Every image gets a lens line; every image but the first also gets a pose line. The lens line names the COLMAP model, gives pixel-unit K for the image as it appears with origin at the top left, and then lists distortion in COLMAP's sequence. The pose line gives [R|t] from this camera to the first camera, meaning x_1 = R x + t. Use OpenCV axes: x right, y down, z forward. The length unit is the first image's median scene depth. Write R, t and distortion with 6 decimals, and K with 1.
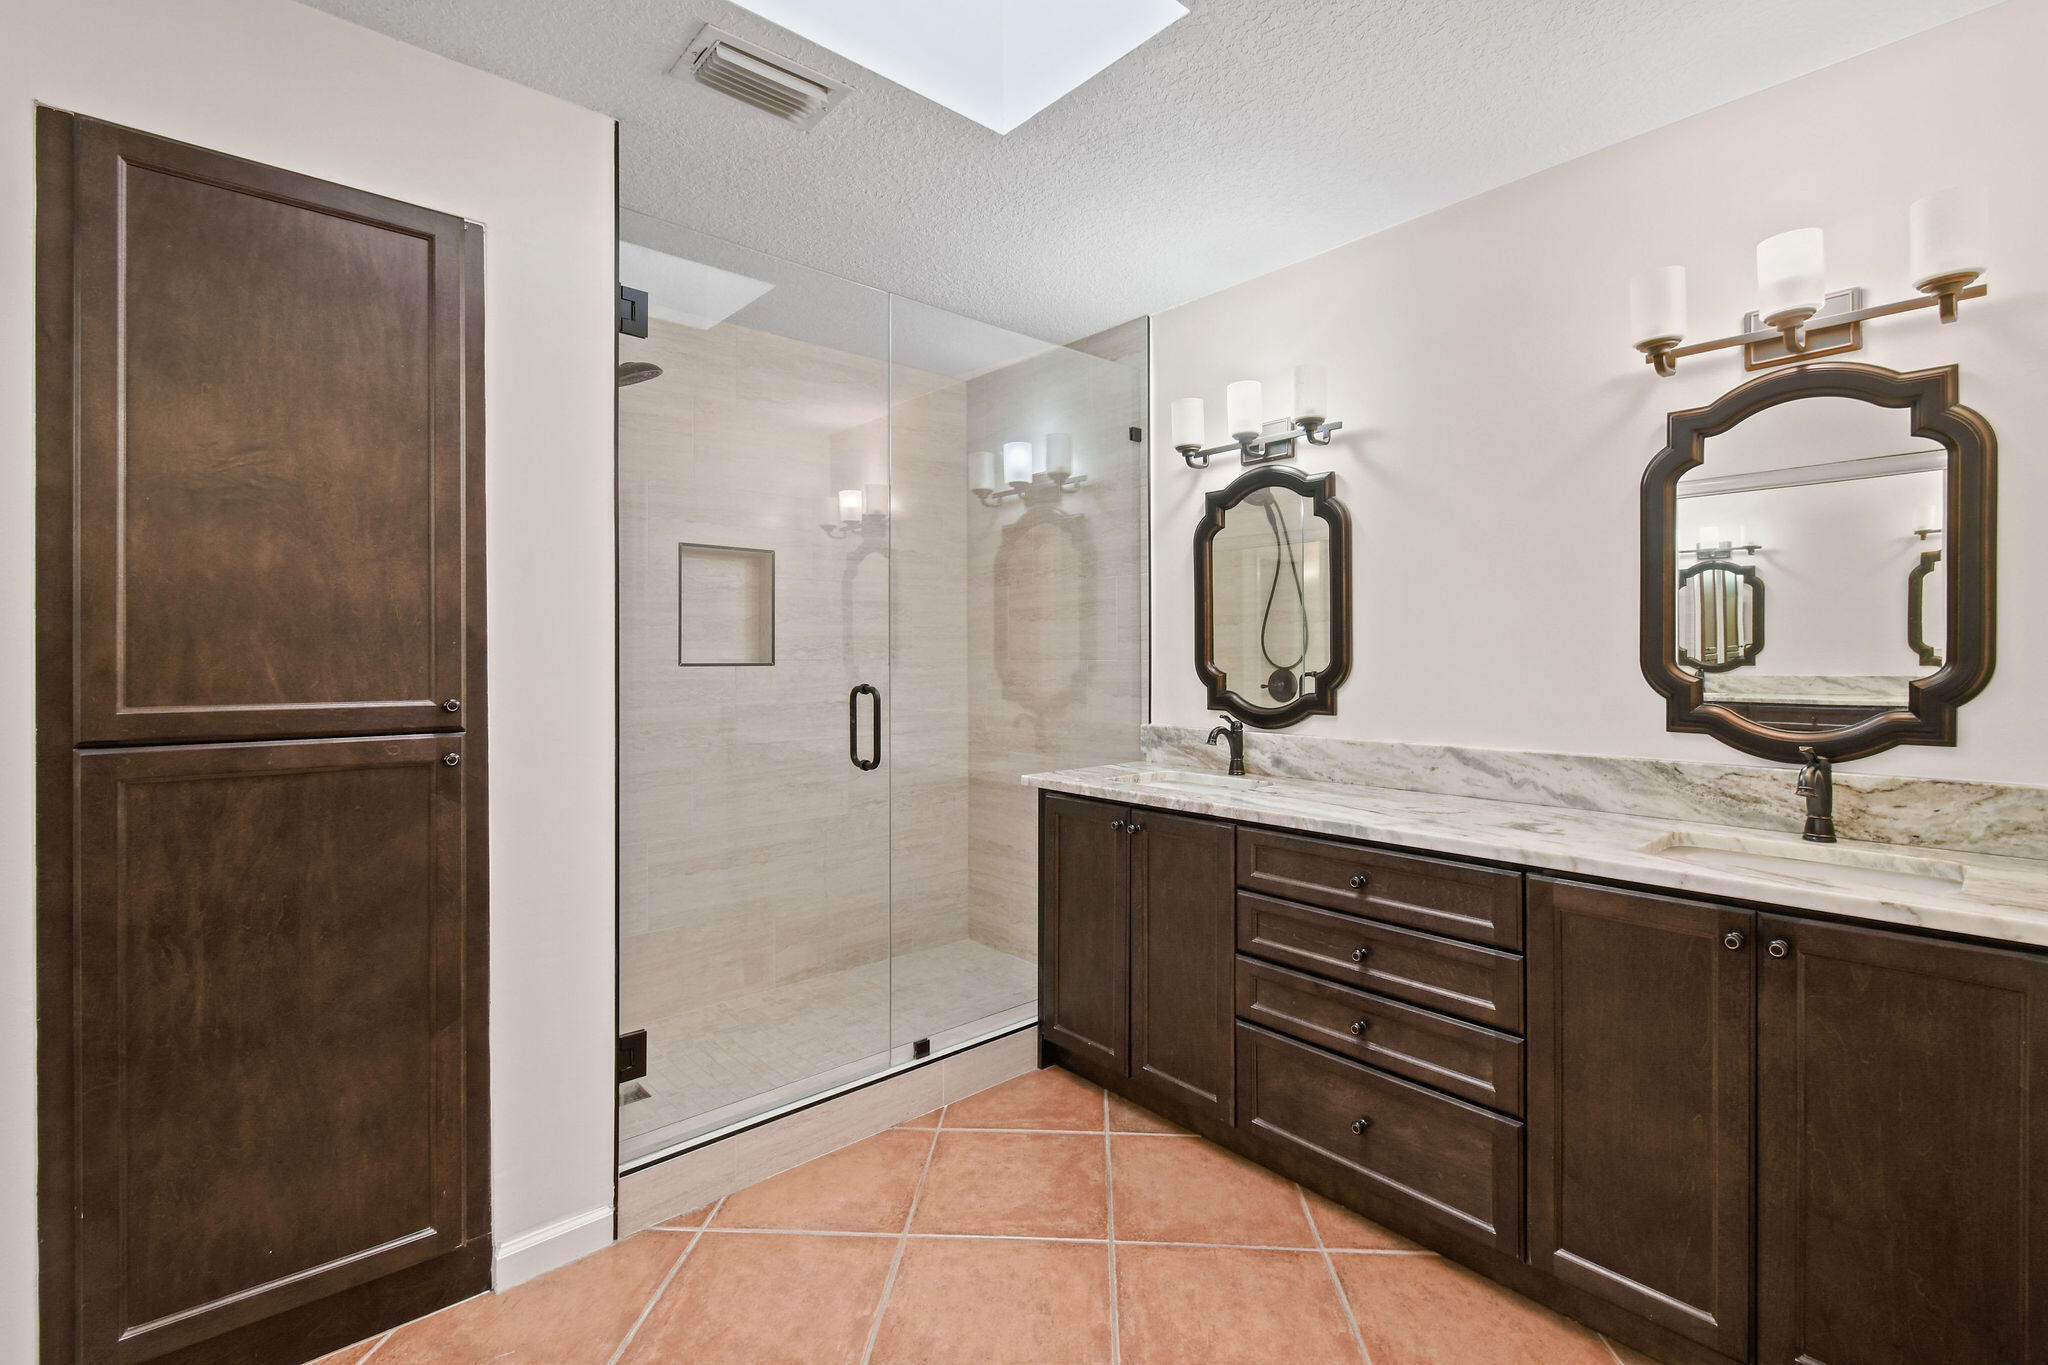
lens RADIAL K [[912.2, 0, 1026.1], [0, 912.2, 659.9], [0, 0, 1]] dist [-0.014455, -0.000119]
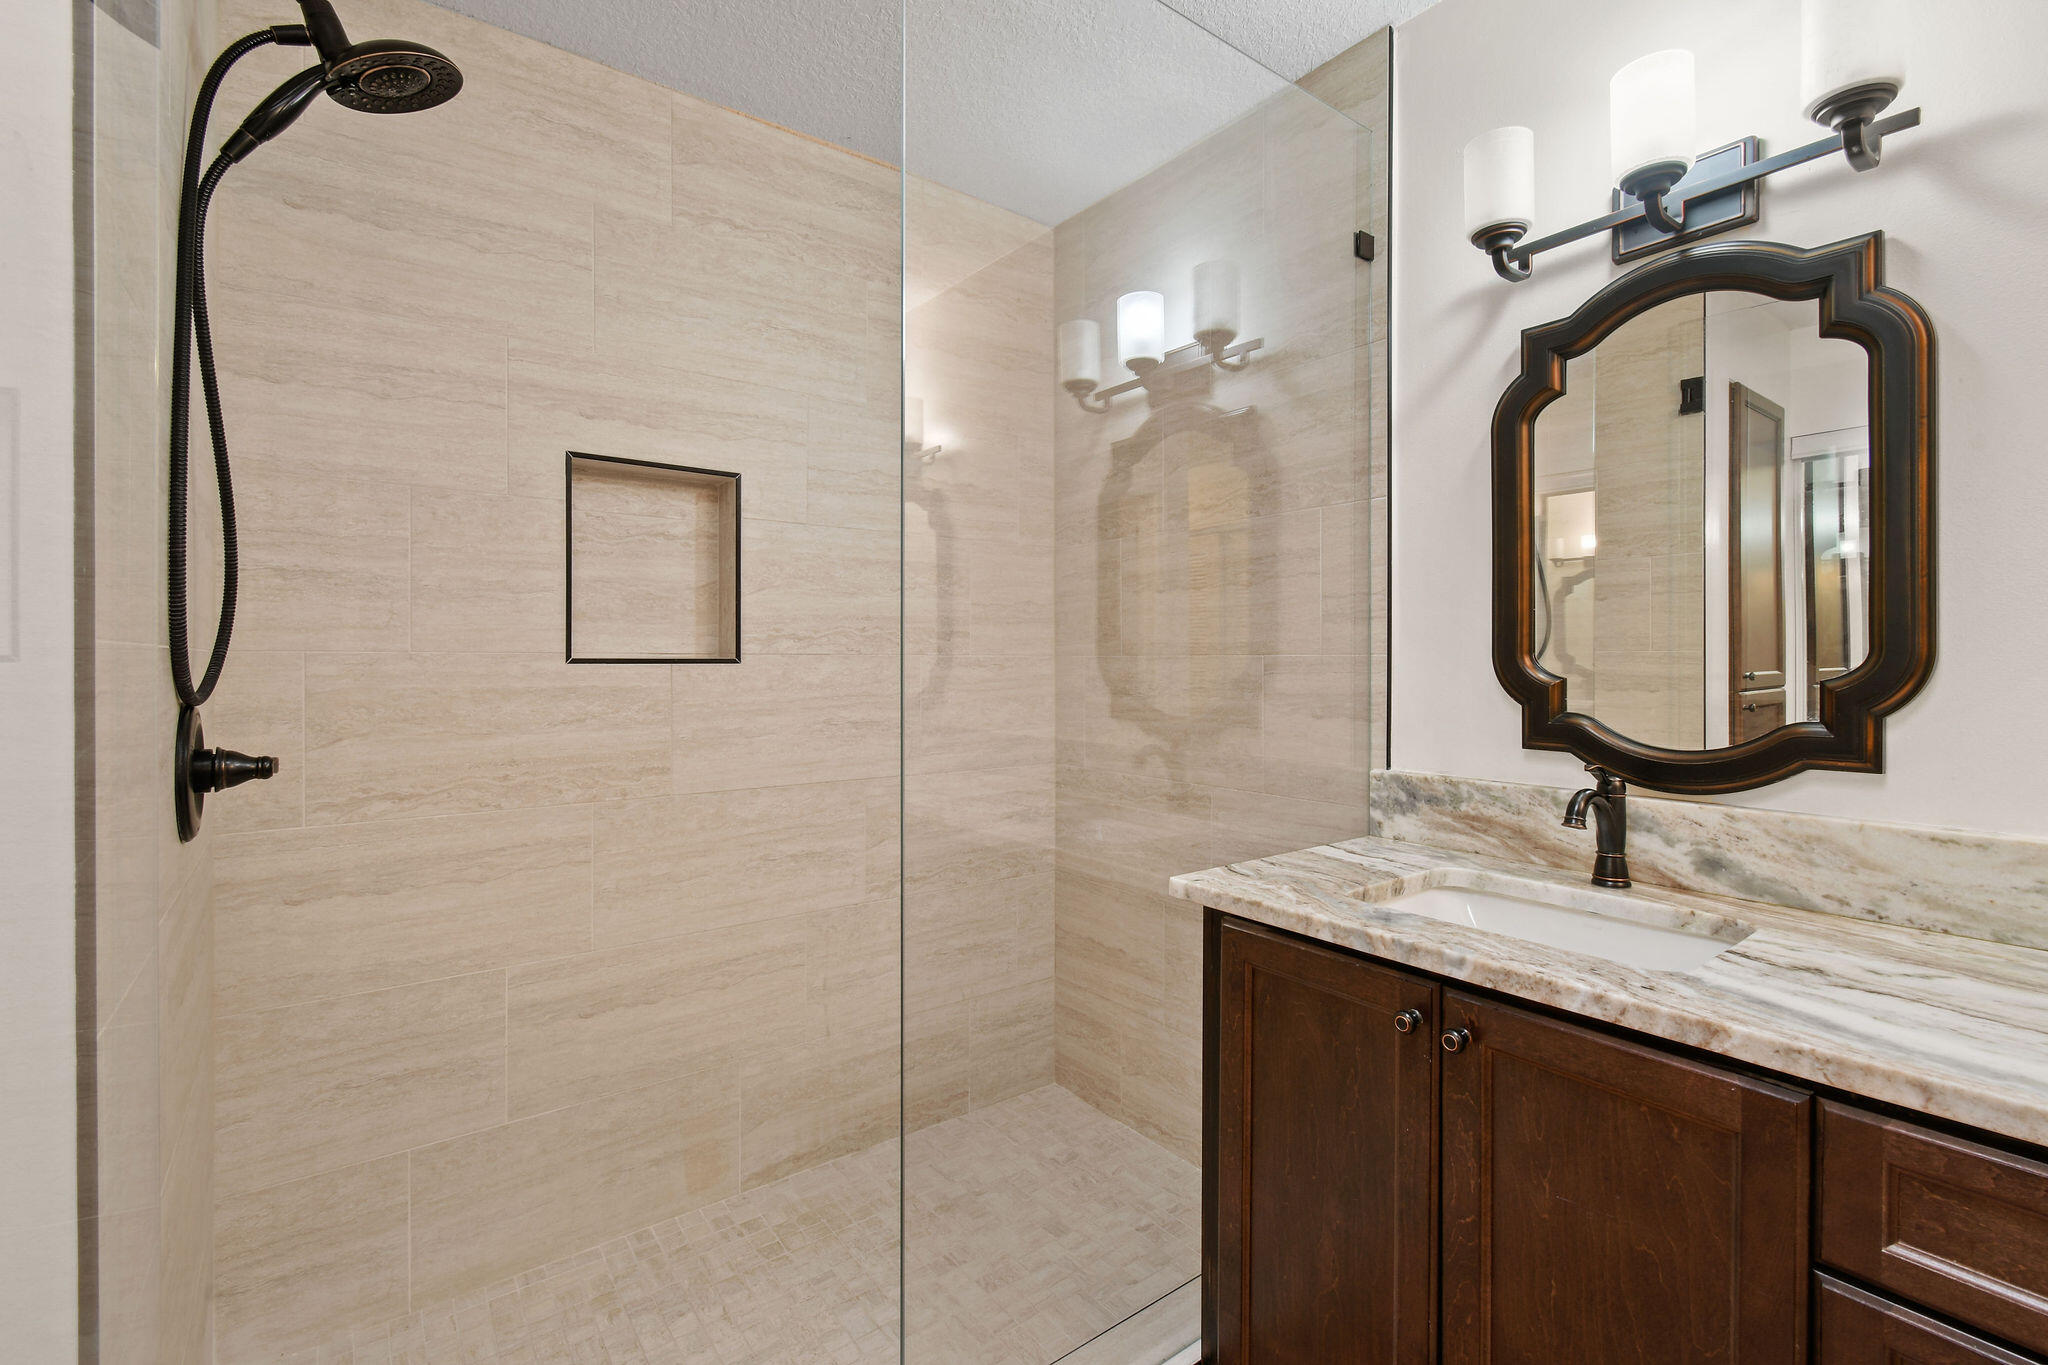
lens RADIAL K [[912.2, 0, 1026.1], [0, 912.2, 659.9], [0, 0, 1]] dist [-0.014455, -0.000119]
pose [[0.996743, 0.002043, -0.080620, -0.037992], [-0.002262, 0.999994, -0.002624, 0.005496], [0.080614, 0.002797, 0.996741, 0.416023]]
